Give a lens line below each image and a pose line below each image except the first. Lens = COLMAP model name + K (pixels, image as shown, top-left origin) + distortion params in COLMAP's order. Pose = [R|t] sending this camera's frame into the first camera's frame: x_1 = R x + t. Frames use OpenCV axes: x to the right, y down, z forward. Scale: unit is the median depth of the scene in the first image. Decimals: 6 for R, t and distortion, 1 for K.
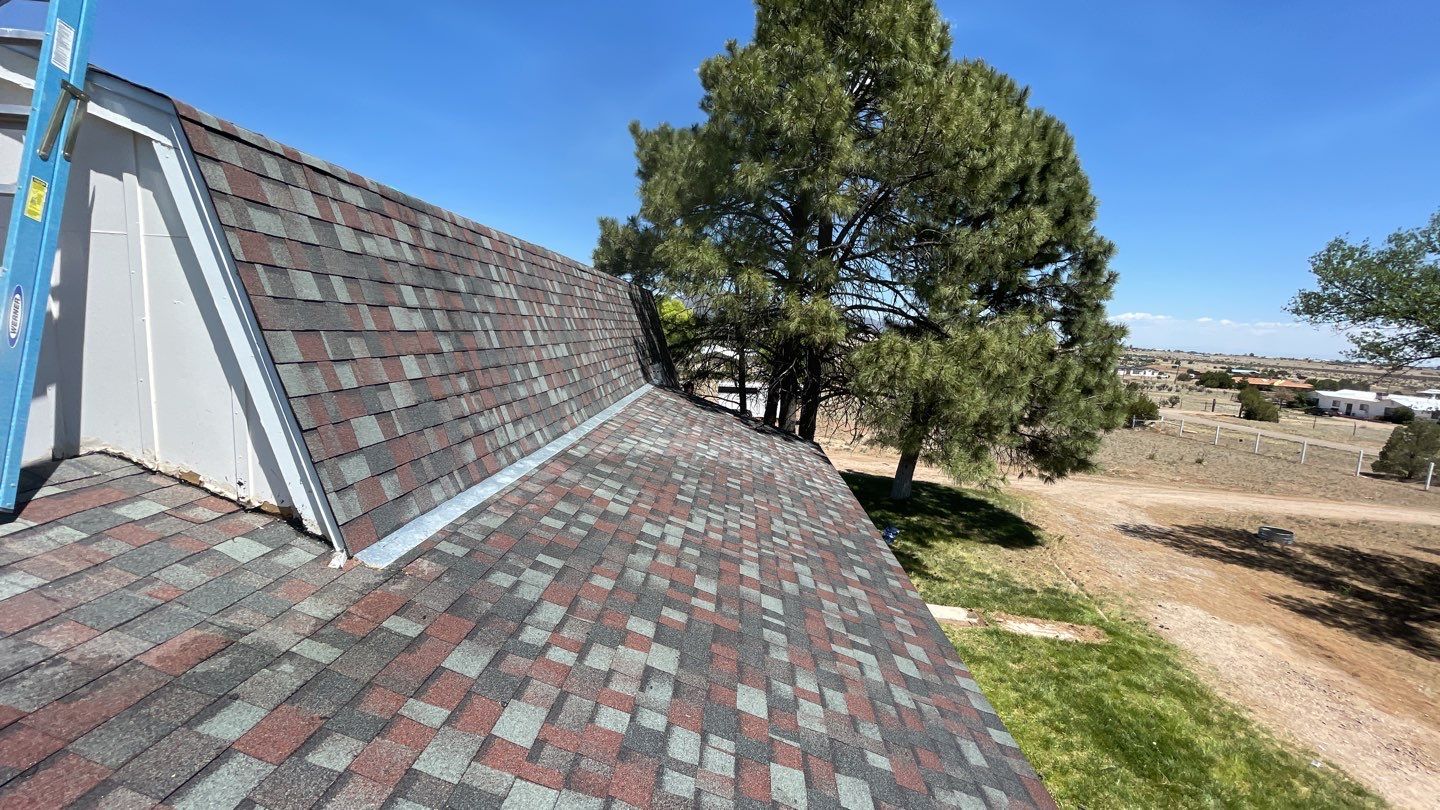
lens RADIAL K [[588.4, 0, 717.0], [0, 588.4, 420.6], [0, 0, 1]] dist [0.006838, -0.000055]
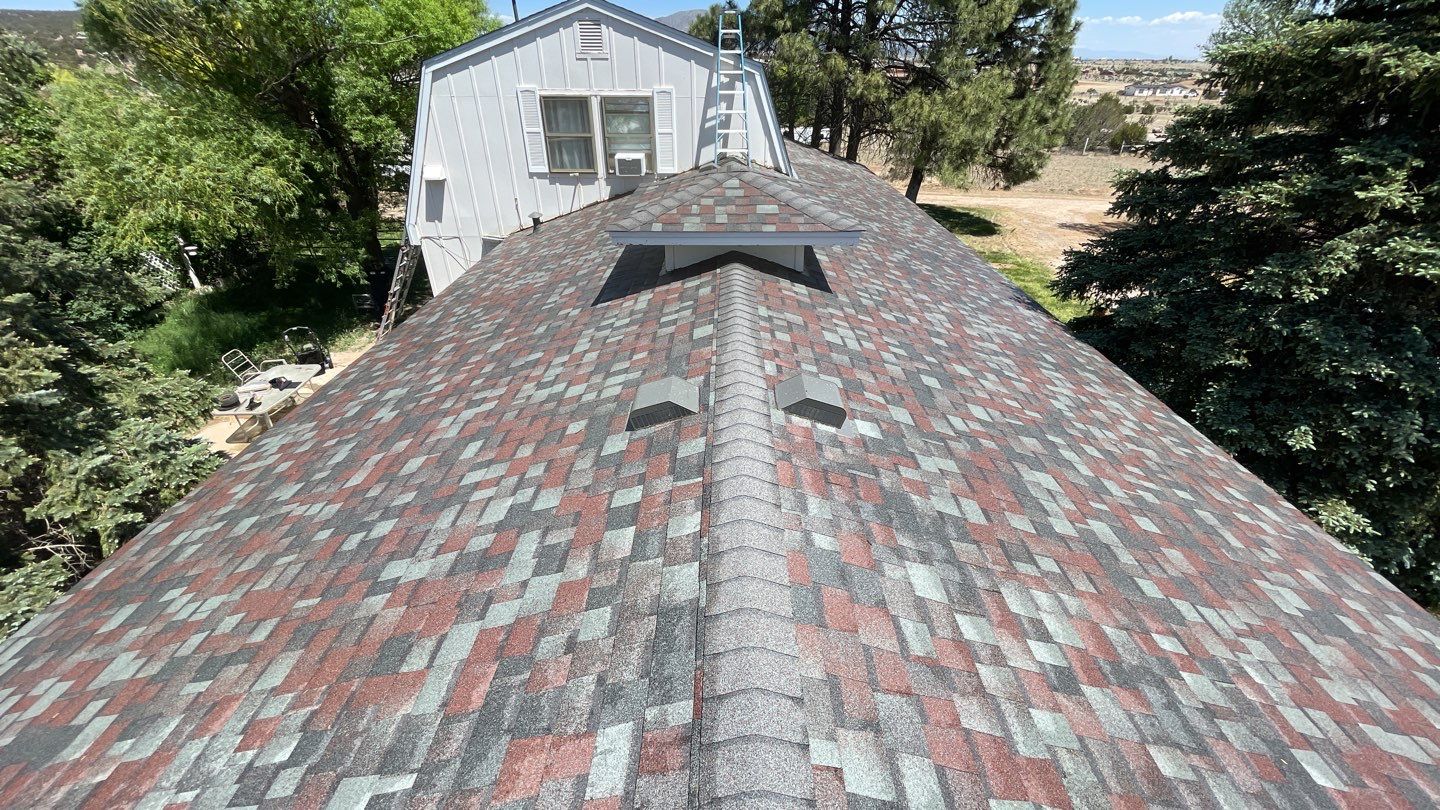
lens RADIAL K [[588.4, 0, 716.9], [0, 588.4, 402.8], [0, 0, 1]] dist [0.006838, -0.000055]
pose [[0.998541, -0.053944, -0.002442, -0.212596], [0.051177, 0.930965, 0.361503, 0.029666], [-0.017227, -0.361100, 0.932368, -0.611094]]
